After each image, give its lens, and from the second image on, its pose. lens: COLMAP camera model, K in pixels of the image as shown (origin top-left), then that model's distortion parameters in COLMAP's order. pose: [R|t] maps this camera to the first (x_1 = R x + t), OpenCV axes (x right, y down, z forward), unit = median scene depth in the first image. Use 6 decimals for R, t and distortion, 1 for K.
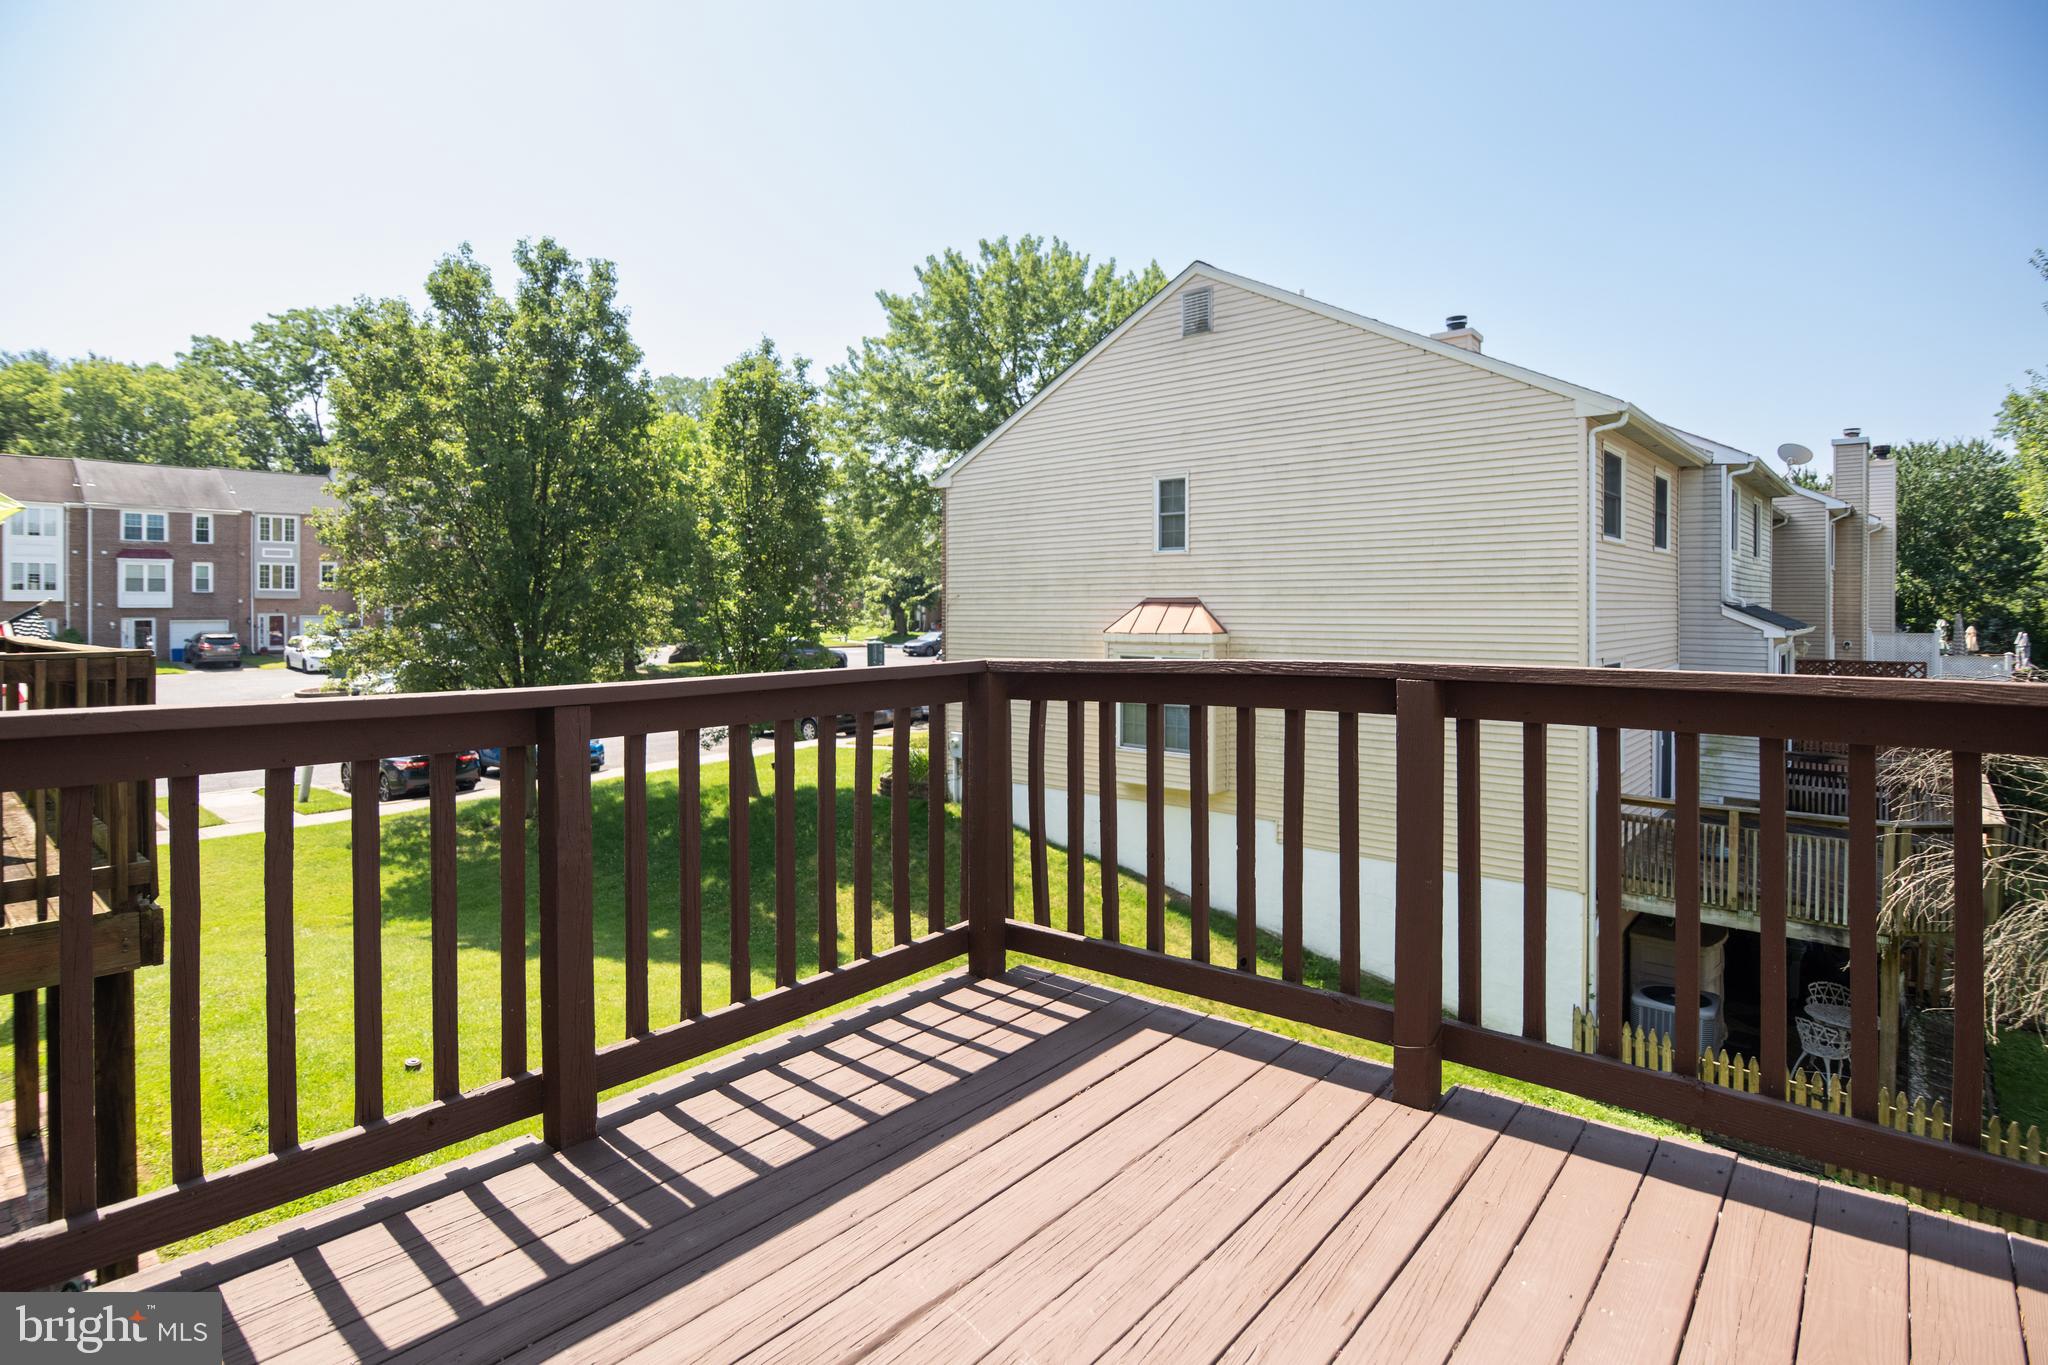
lens RADIAL K [[1033.8, 0, 1021.3], [0, 1033.8, 618.4], [0, 0, 1]] dist [-0.017438, 0.000565]
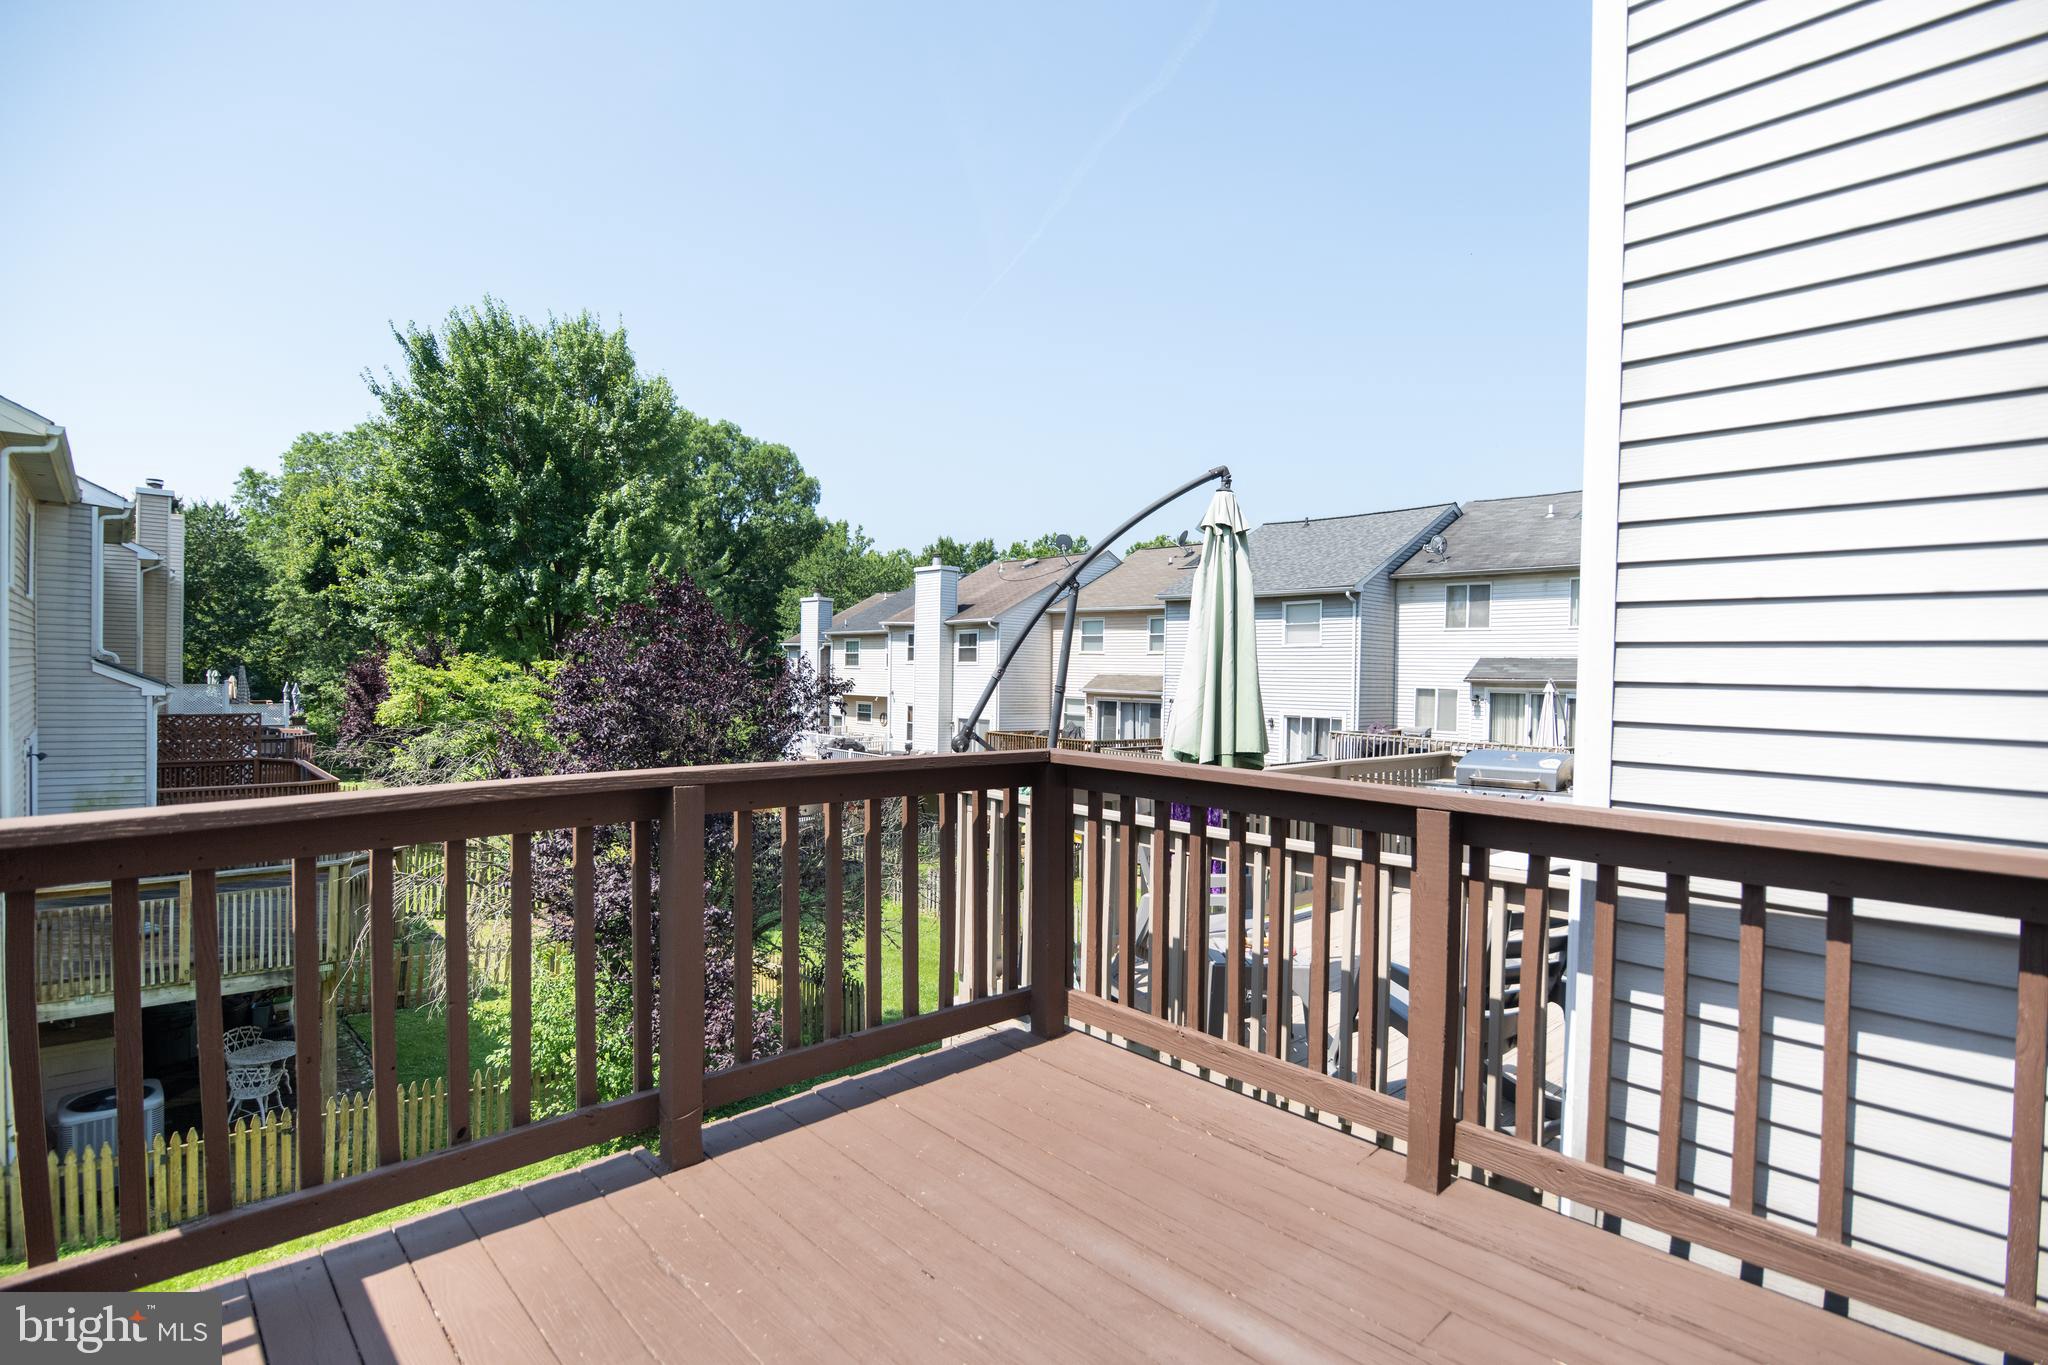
lens RADIAL K [[1033.8, 0, 1004.3], [0, 1033.8, 687.0], [0, 0, 1]] dist [-0.017438, 0.000565]
pose [[0.104980, -0.016471, 0.994338, -0.166020], [-0.010535, 0.999788, 0.017674, -0.017906], [-0.994418, -0.012331, 0.104785, 0.128819]]
